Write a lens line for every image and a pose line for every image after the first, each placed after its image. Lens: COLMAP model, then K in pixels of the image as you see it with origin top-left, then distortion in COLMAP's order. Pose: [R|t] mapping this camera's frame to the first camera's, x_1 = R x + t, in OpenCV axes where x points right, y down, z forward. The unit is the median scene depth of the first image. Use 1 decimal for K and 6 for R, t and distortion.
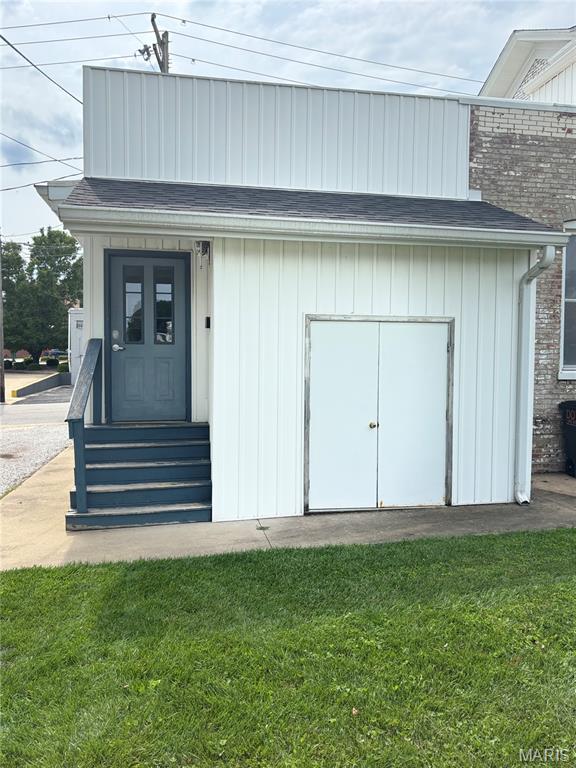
lens RADIAL K [[610.1, 0, 284.3], [0, 610.1, 384.6], [0, 0, 1]] dist [0.022877, -0.025513]
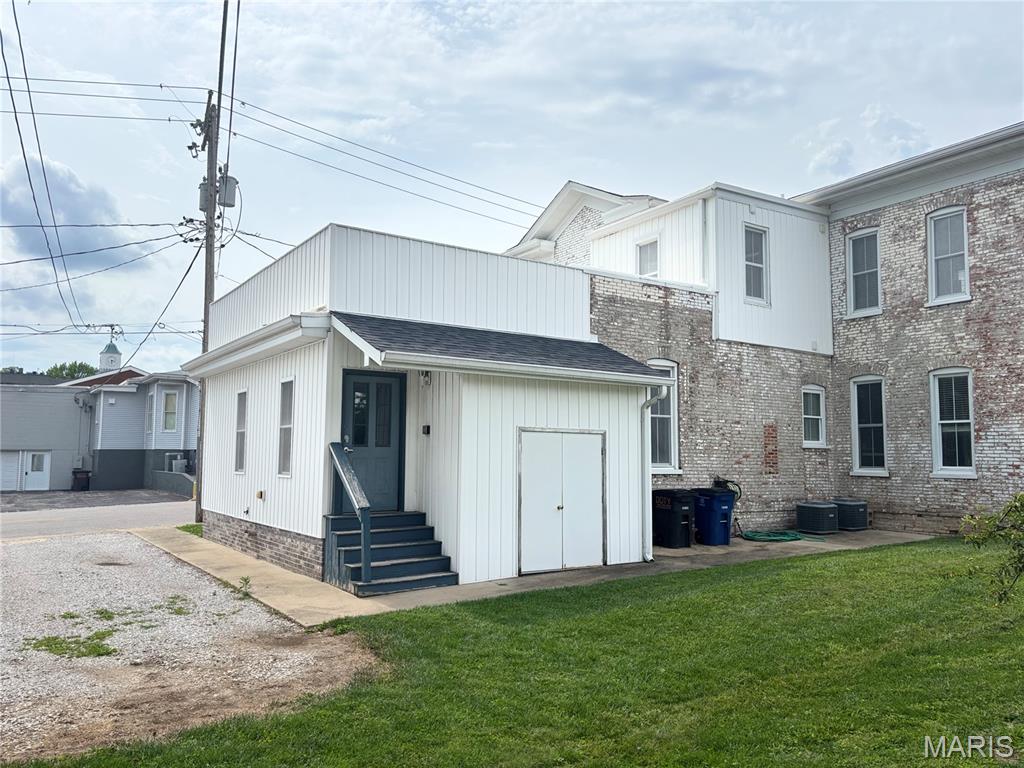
lens RADIAL K [[768.4, 0, 512.8], [0, 768.4, 380.3], [0, 0, 1]] dist [0.067447, -0.001664]
pose [[0.916364, 0.040607, 0.398282, -0.633681], [0.014434, 0.990845, -0.134232, 0.013068], [-0.400087, 0.128754, 0.907388, -0.558576]]
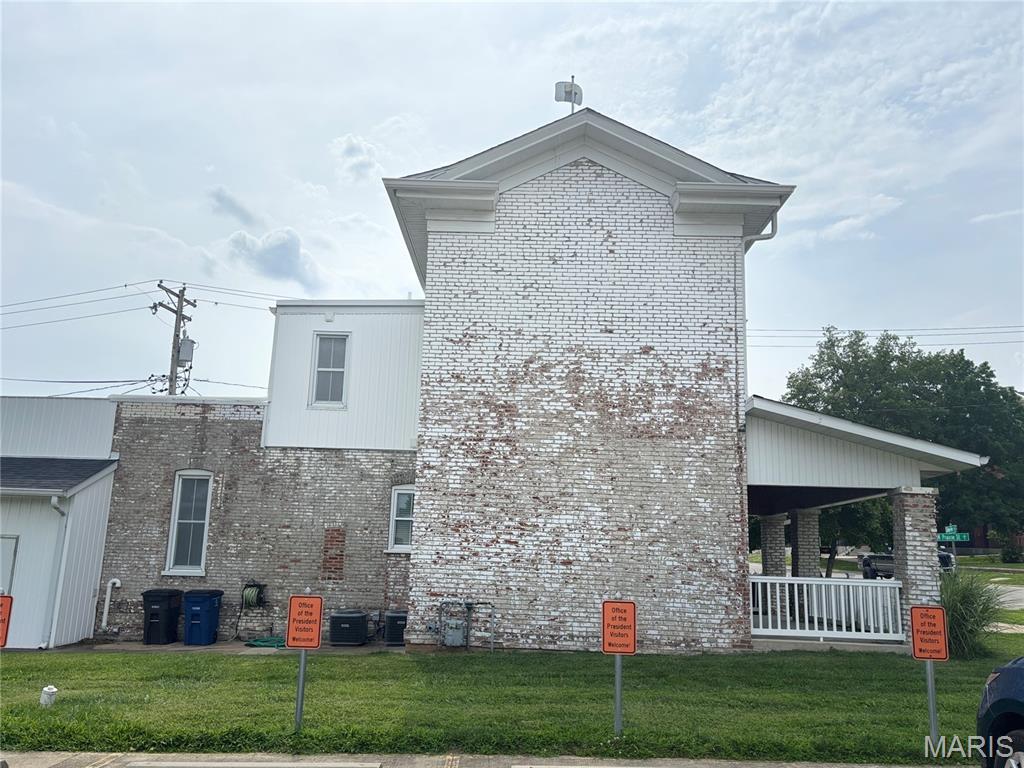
lens RADIAL K [[813.4, 0, 514.7], [0, 813.4, 385.3], [0, 0, 1]] dist [0.022877, -0.025513]
pose [[0.984377, -0.019620, -0.174976, 2.048875], [-0.026264, 0.966292, -0.256107, 0.039550], [0.174103, 0.256701, 0.950680, -1.069215]]
